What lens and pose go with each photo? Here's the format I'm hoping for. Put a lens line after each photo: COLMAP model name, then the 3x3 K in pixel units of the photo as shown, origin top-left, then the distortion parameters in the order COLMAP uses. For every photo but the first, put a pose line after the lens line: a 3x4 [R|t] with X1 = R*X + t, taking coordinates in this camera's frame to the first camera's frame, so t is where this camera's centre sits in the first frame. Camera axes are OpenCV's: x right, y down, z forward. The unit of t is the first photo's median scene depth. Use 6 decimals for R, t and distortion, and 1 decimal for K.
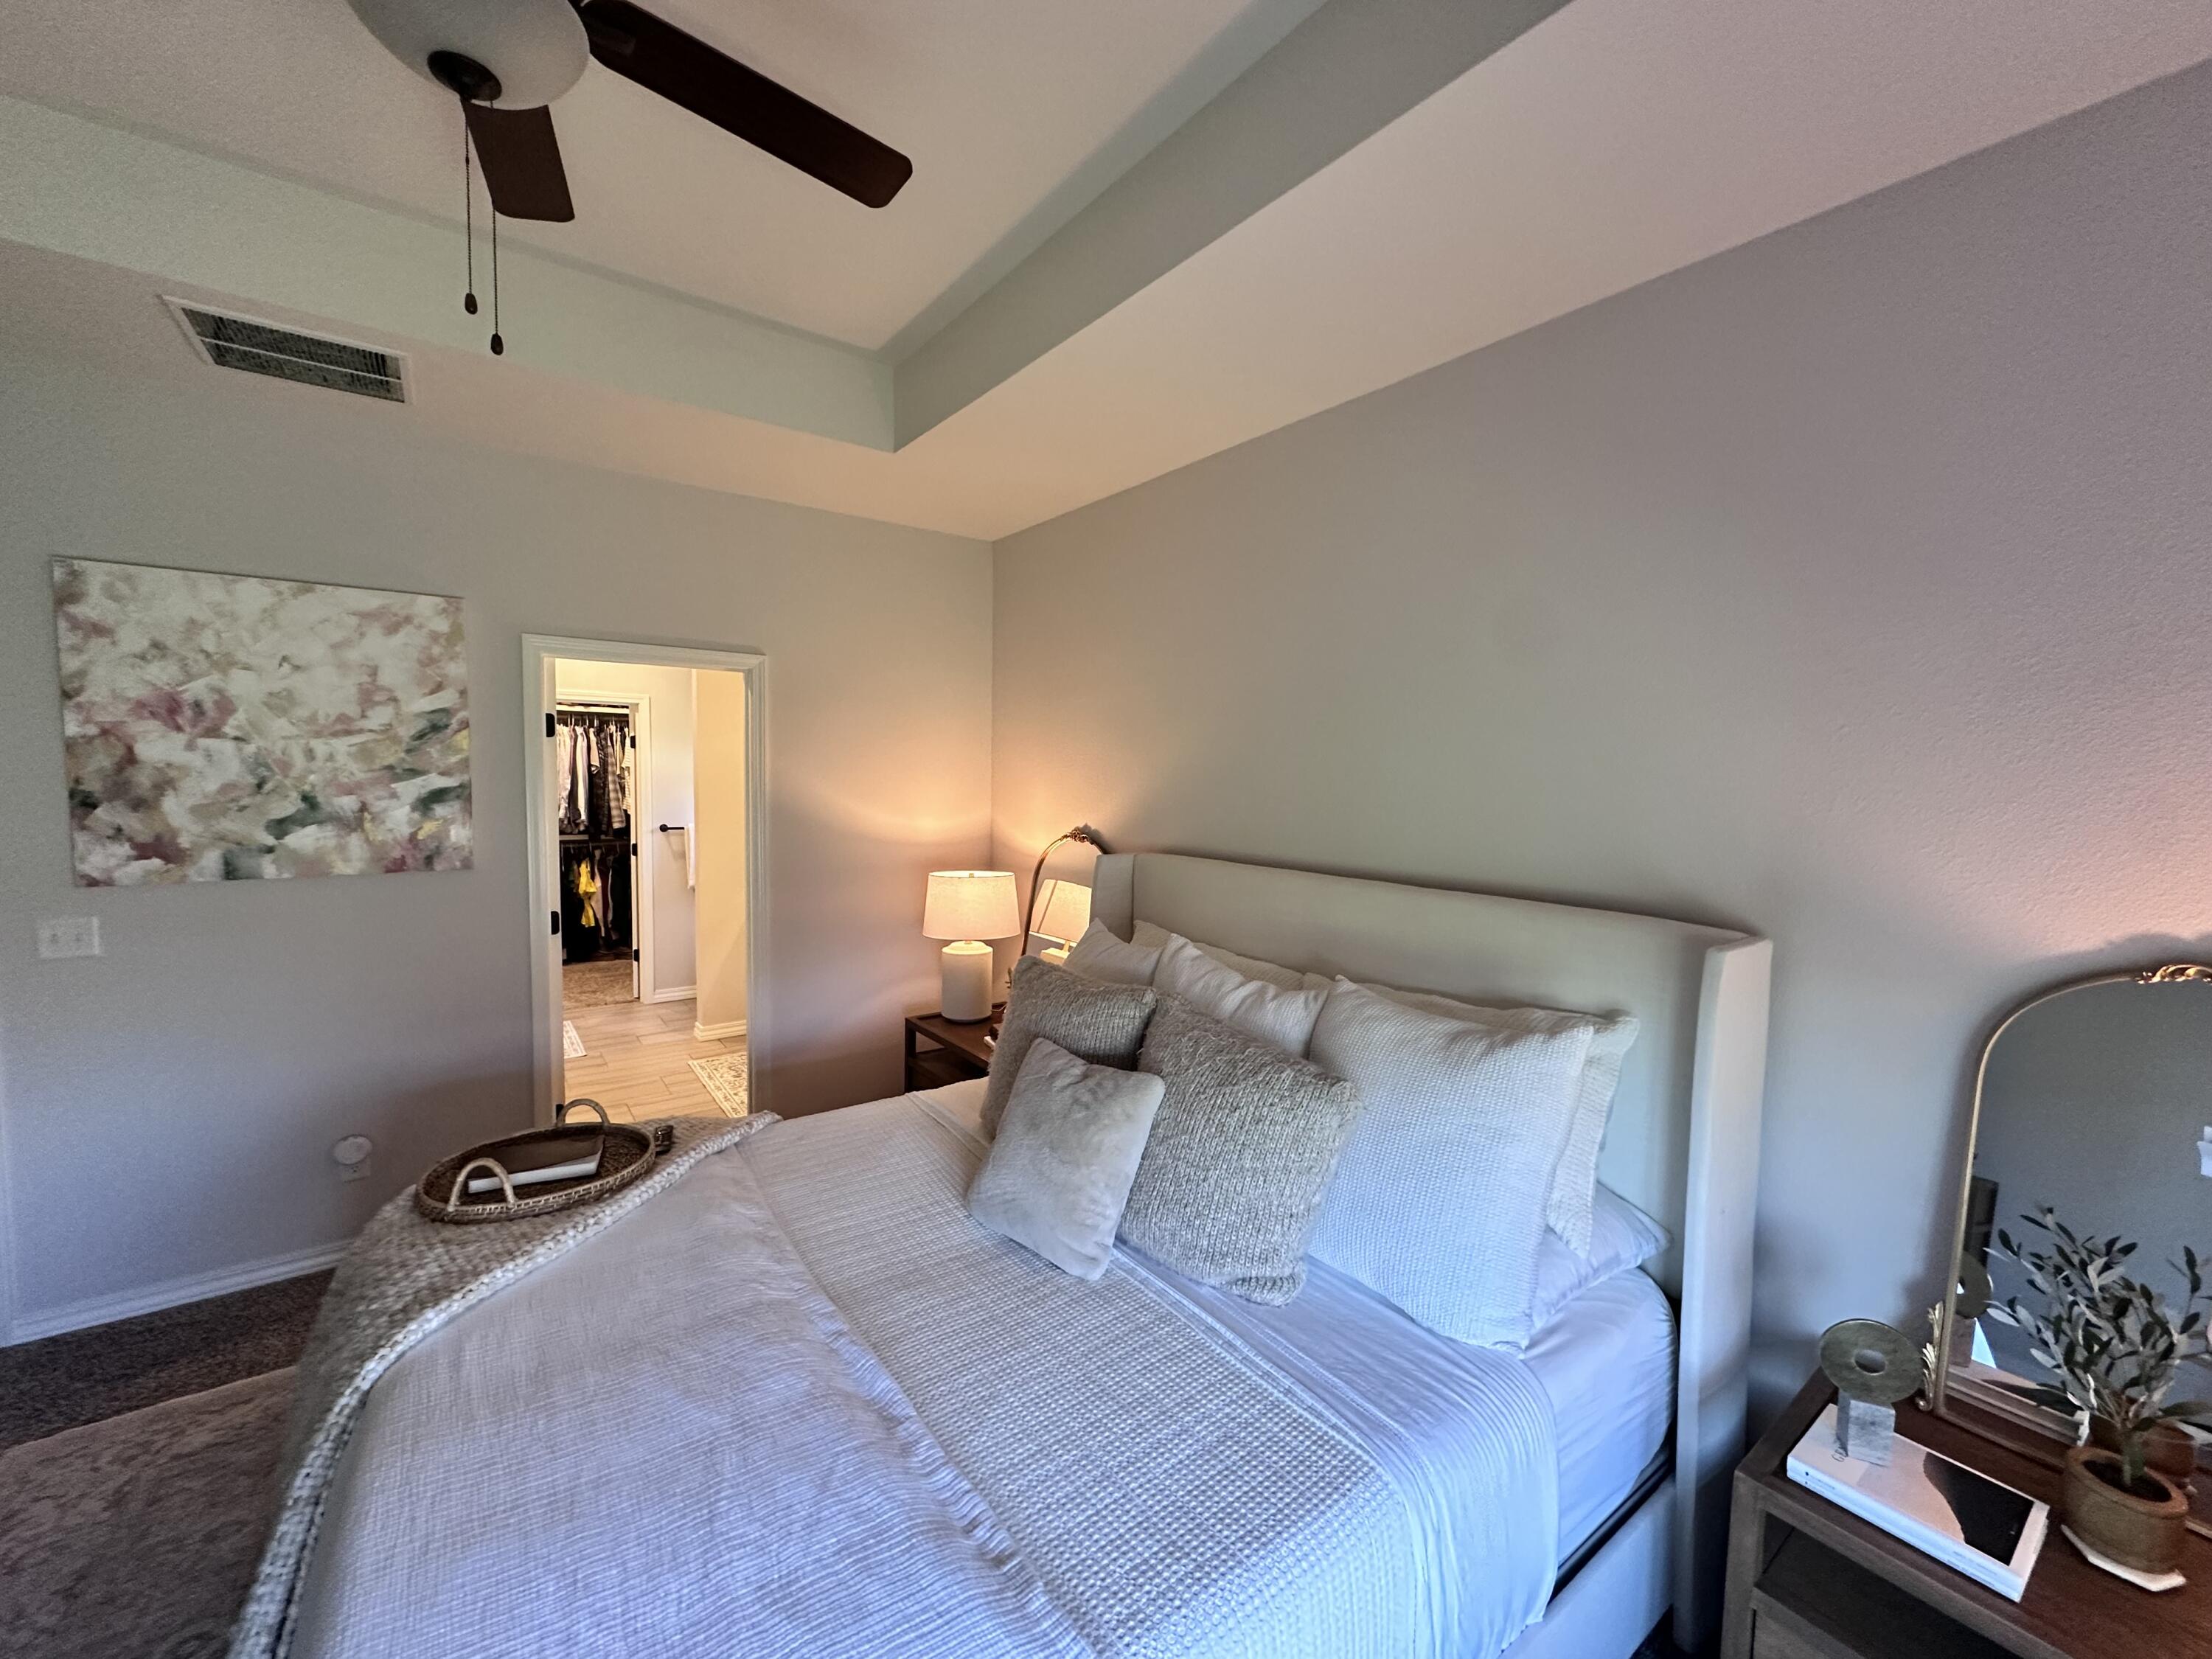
lens RADIAL K [[878.0, 0, 1102.2], [0, 878.0, 830.1], [0, 0, 1]] dist [-0.001024, 0.000387]
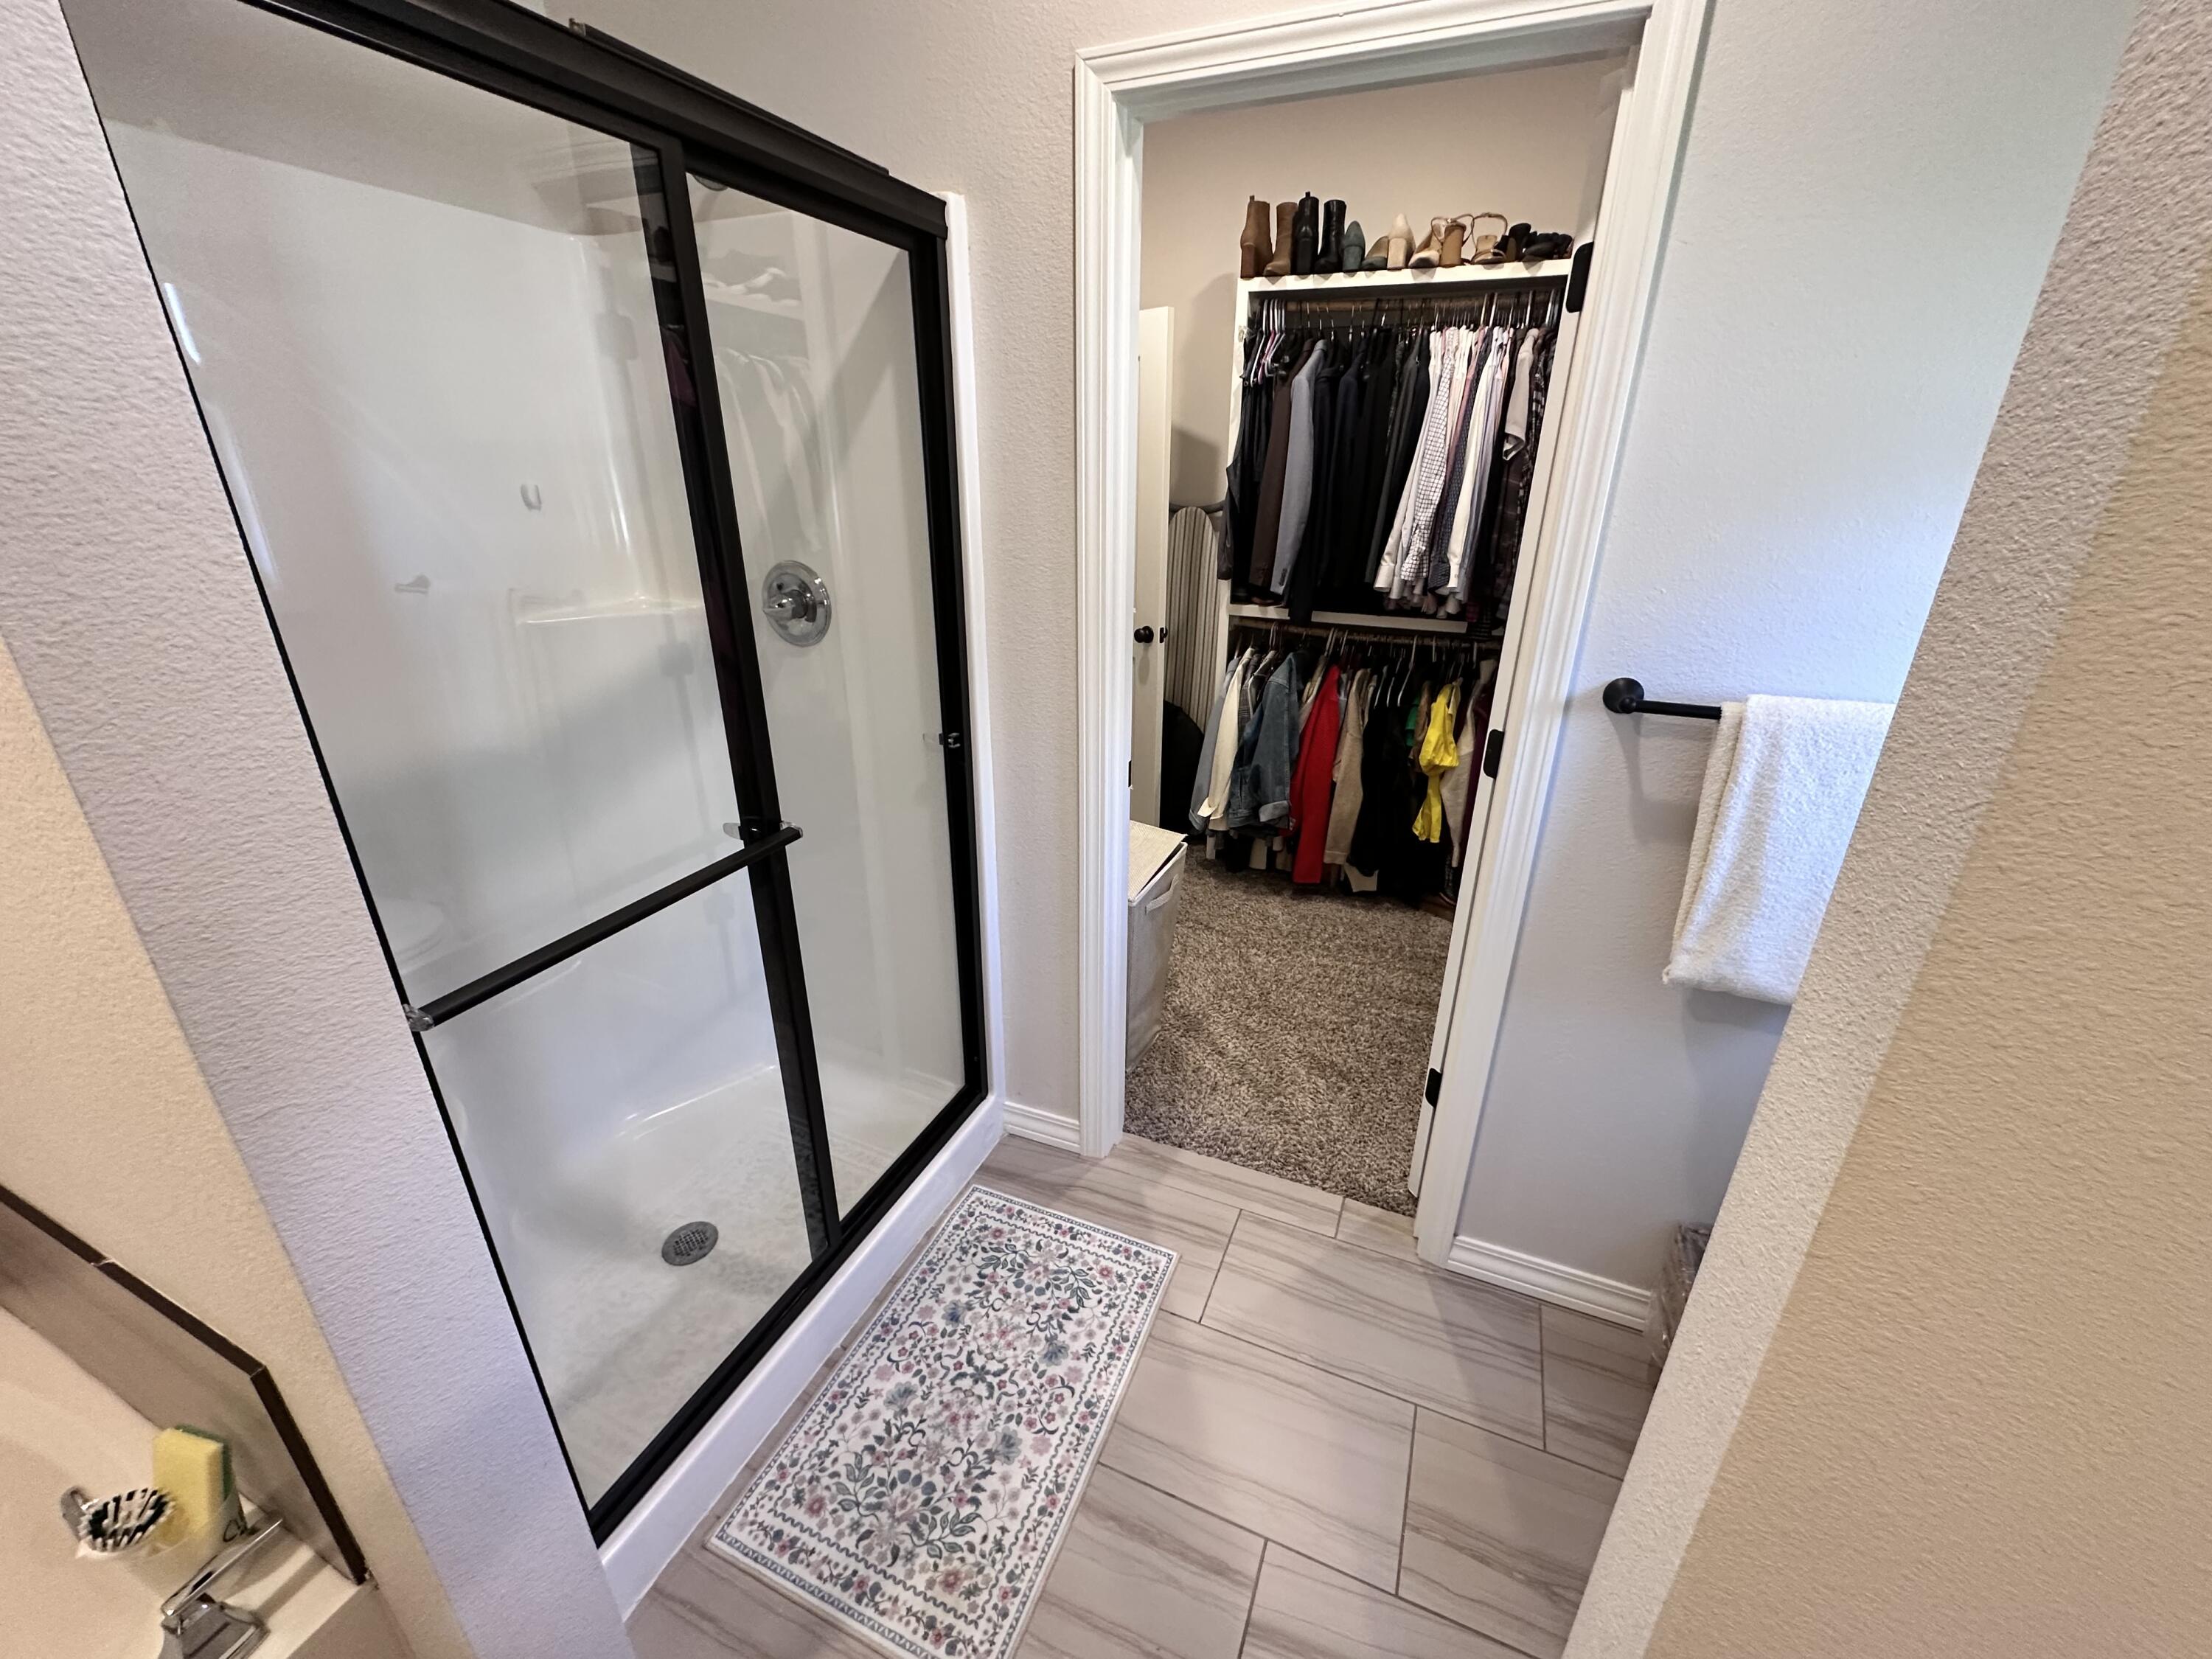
lens RADIAL K [[878.0, 0, 1104.6], [0, 878.0, 831.6], [0, 0, 1]] dist [-0.001024, 0.000387]
pose [[0.505629, 0.308991, -0.805521, -0.318501], [-0.057739, 0.943692, 0.325749, -0.027304], [0.860817, -0.118198, 0.494998, 0.652732]]
